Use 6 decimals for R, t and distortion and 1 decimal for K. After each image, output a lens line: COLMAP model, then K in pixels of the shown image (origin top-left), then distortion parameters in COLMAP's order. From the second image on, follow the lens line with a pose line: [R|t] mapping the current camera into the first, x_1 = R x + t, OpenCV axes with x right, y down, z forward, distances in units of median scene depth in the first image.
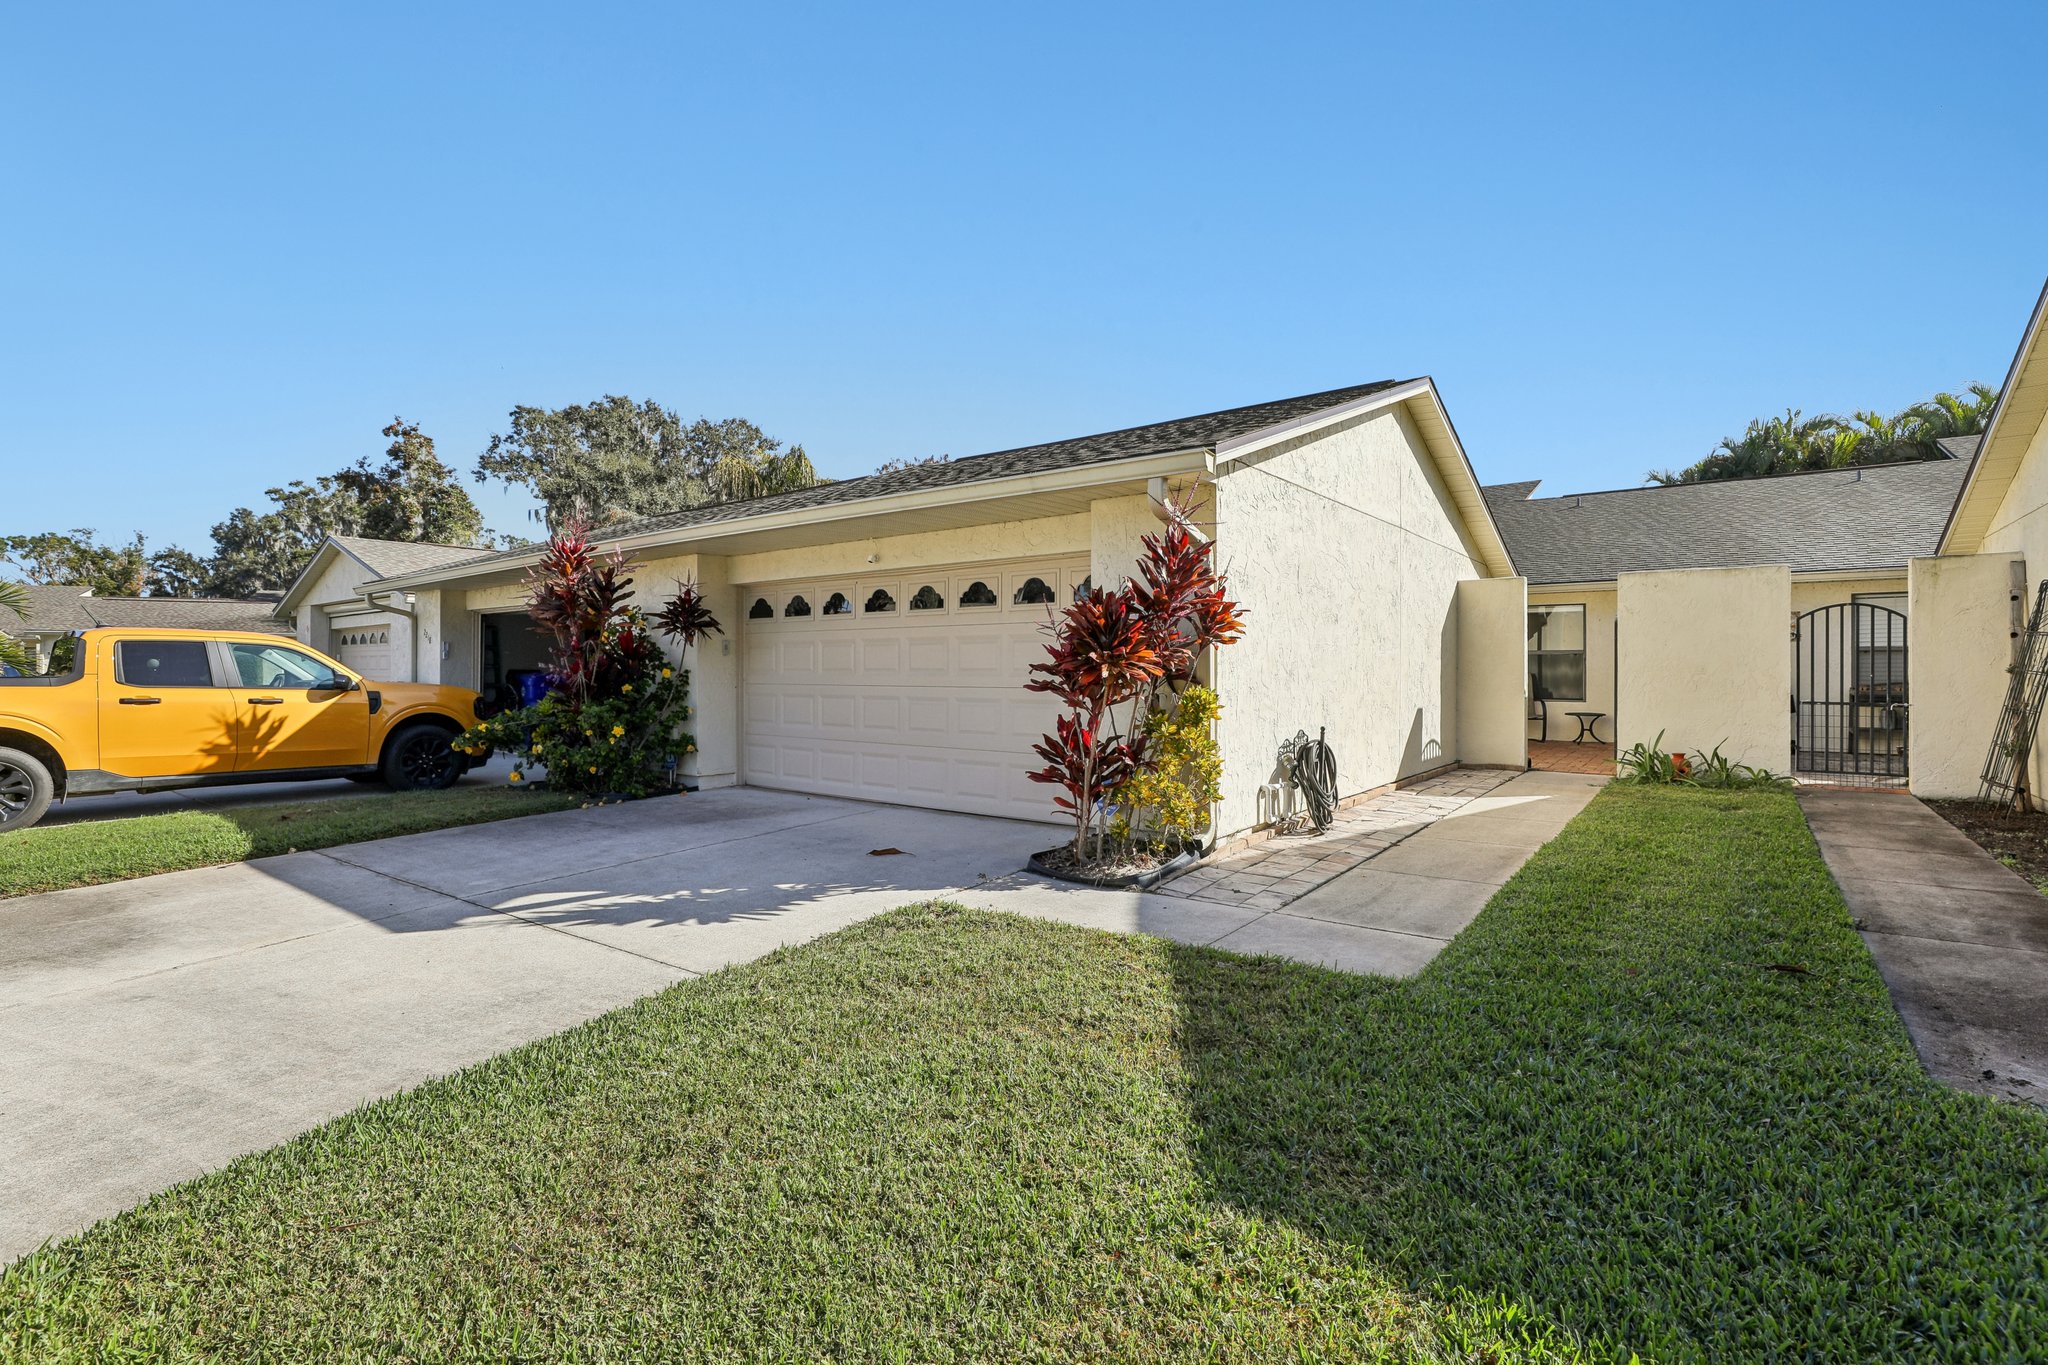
lens RADIAL K [[939.5, 0, 1022.2], [0, 939.5, 670.0], [0, 0, 1]] dist [-0.039734, 0.012892]
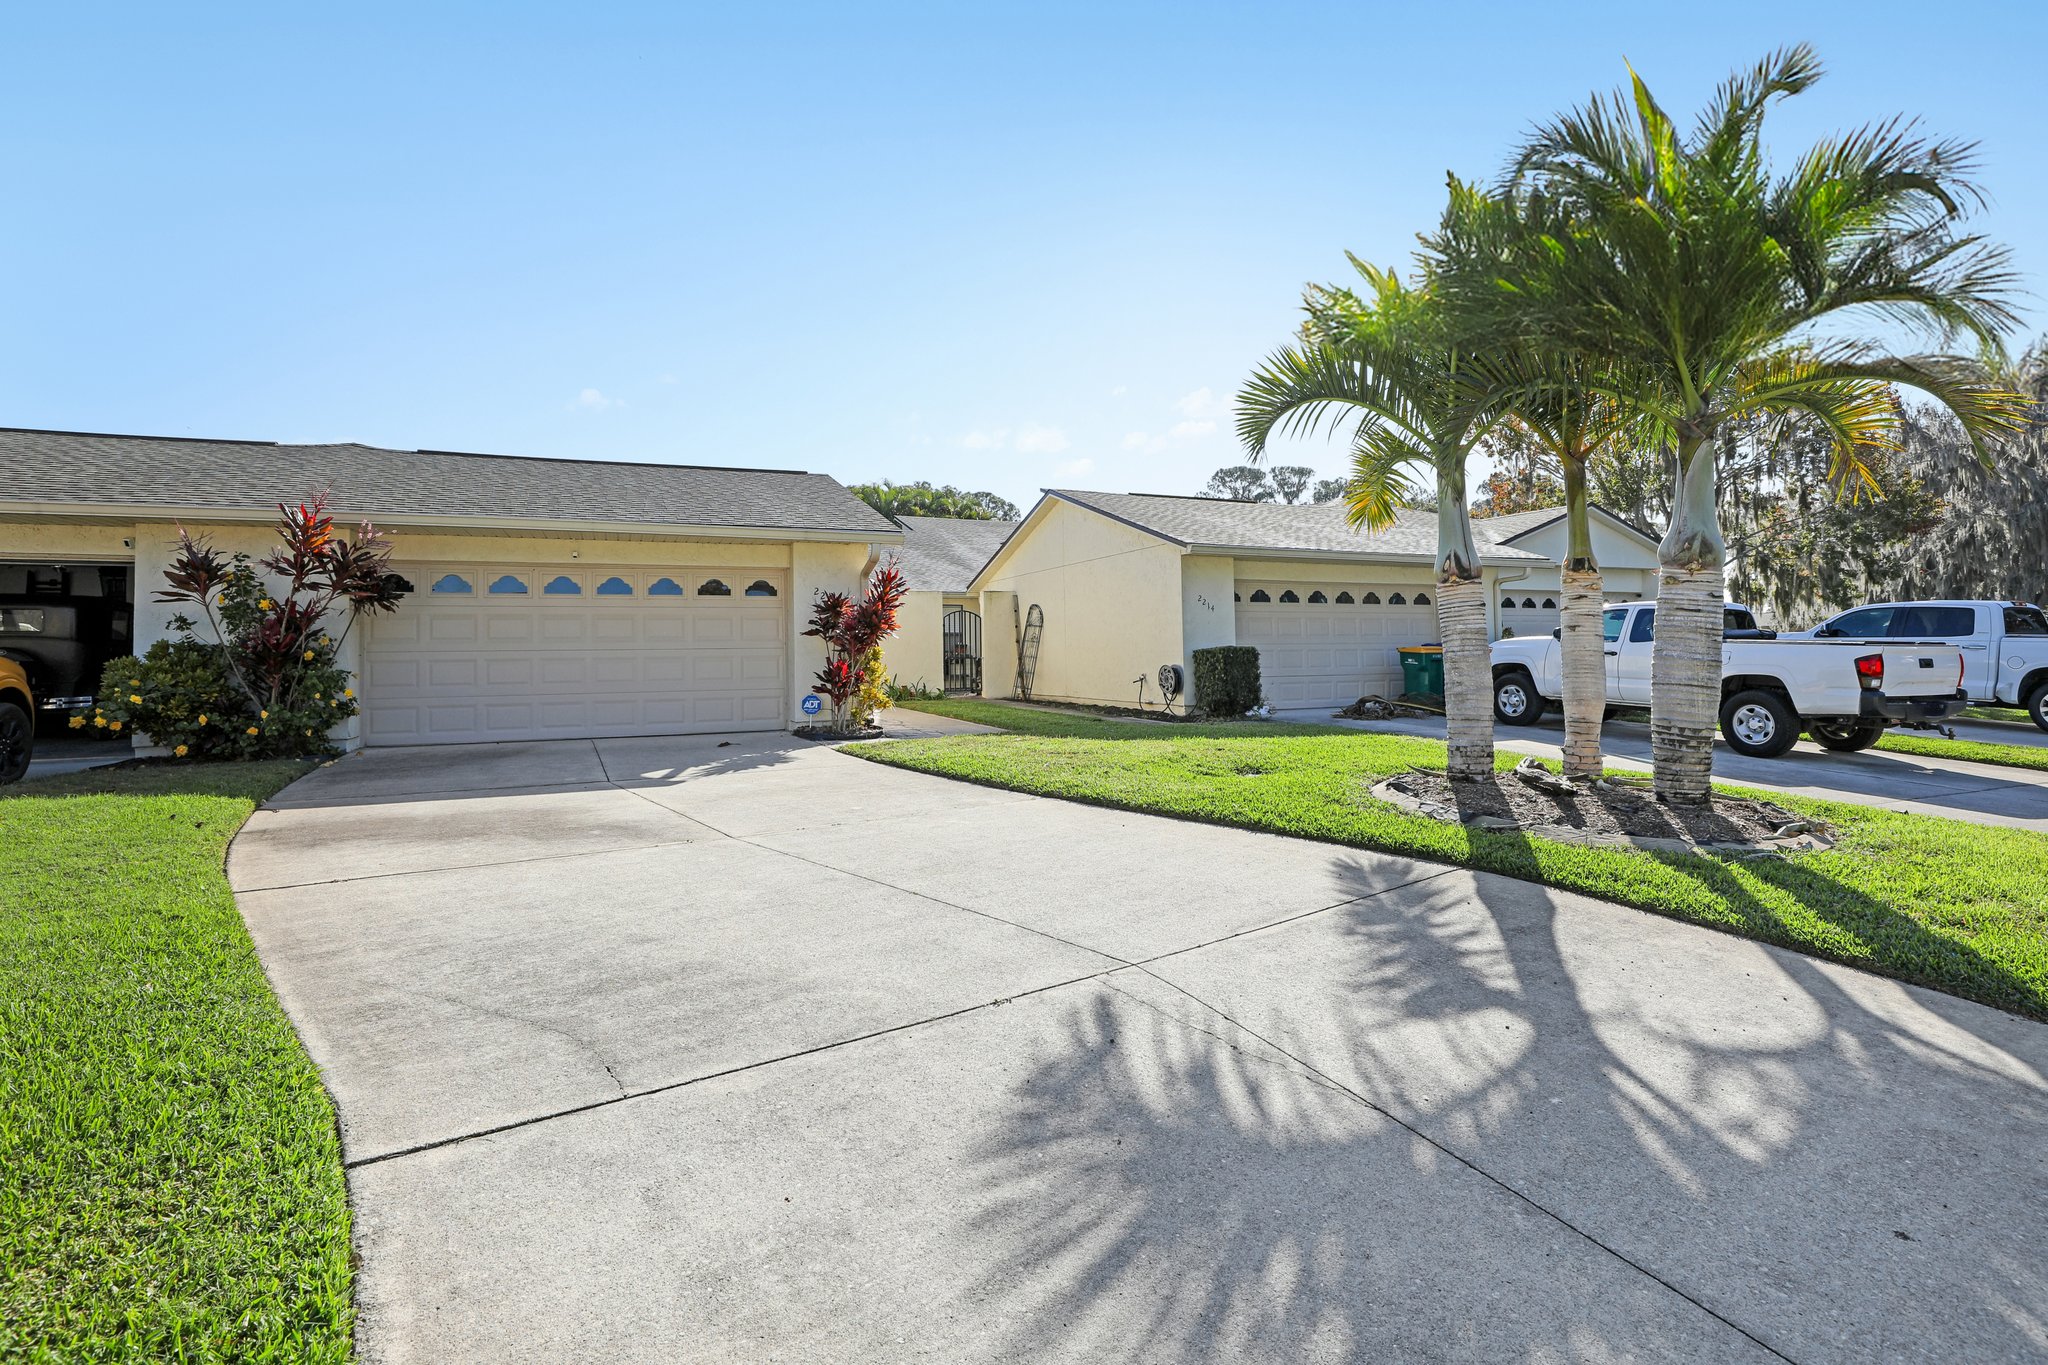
lens RADIAL K [[939.5, 0, 1022.2], [0, 939.5, 670.0], [0, 0, 1]] dist [-0.039734, 0.012892]
pose [[0.497454, -0.019955, 0.867261, -0.879849], [0.013789, 0.999791, 0.015095, 0.030591], [-0.867381, 0.004450, 0.497625, -0.185439]]
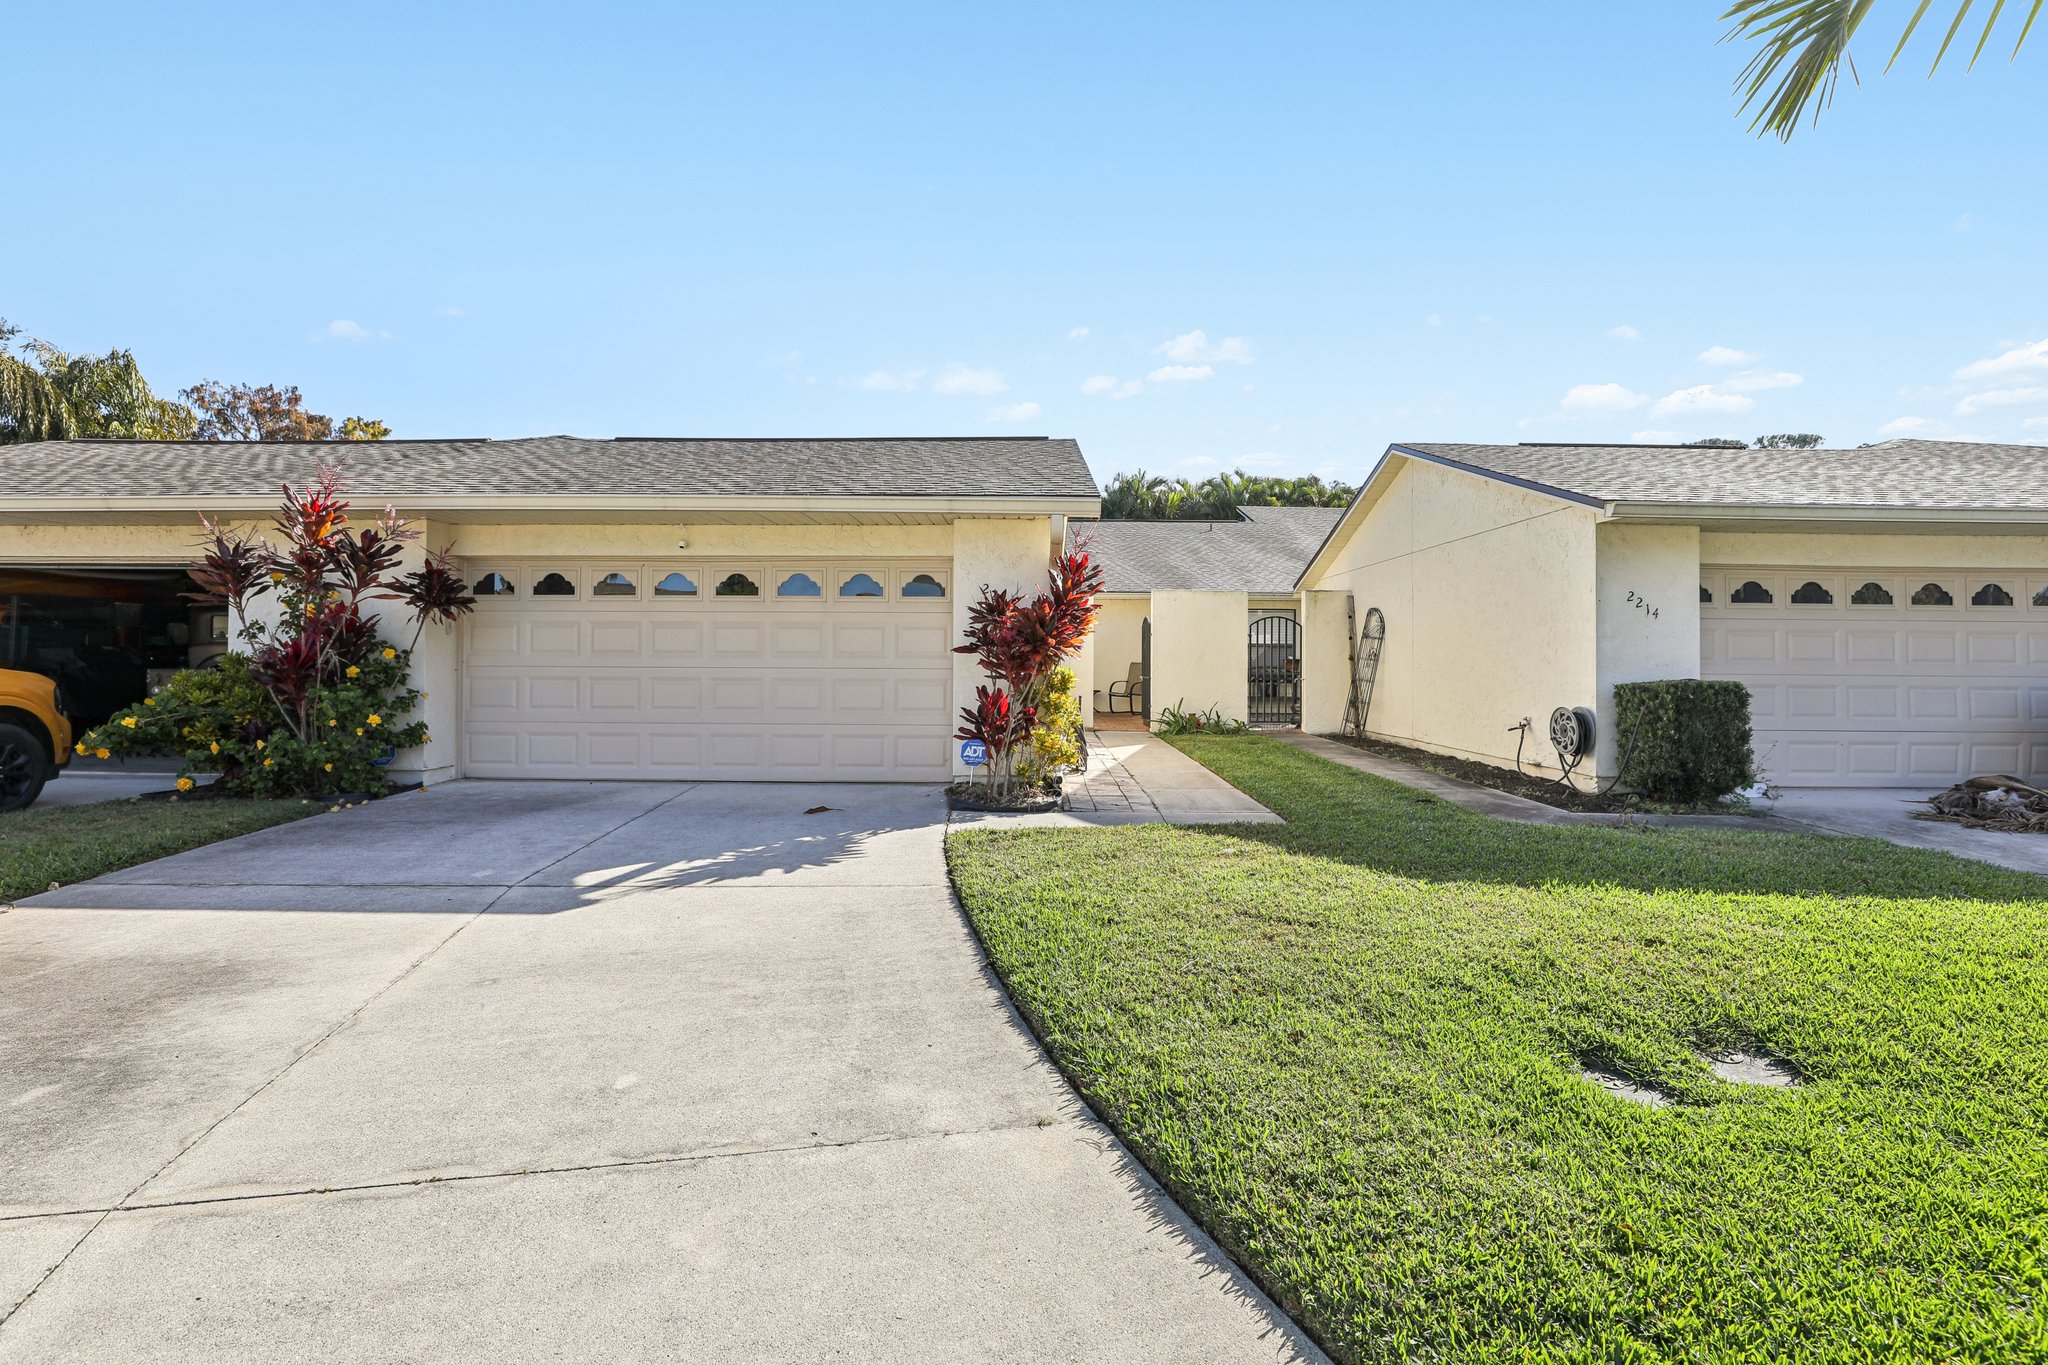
lens RADIAL K [[939.5, 0, 1022.2], [0, 939.5, 670.0], [0, 0, 1]] dist [-0.039734, 0.012892]
pose [[0.801743, -0.000893, 0.597668, -0.419669], [-0.005767, 0.999941, 0.009230, 0.007290], [-0.597641, -0.010847, 0.801690, -0.044247]]
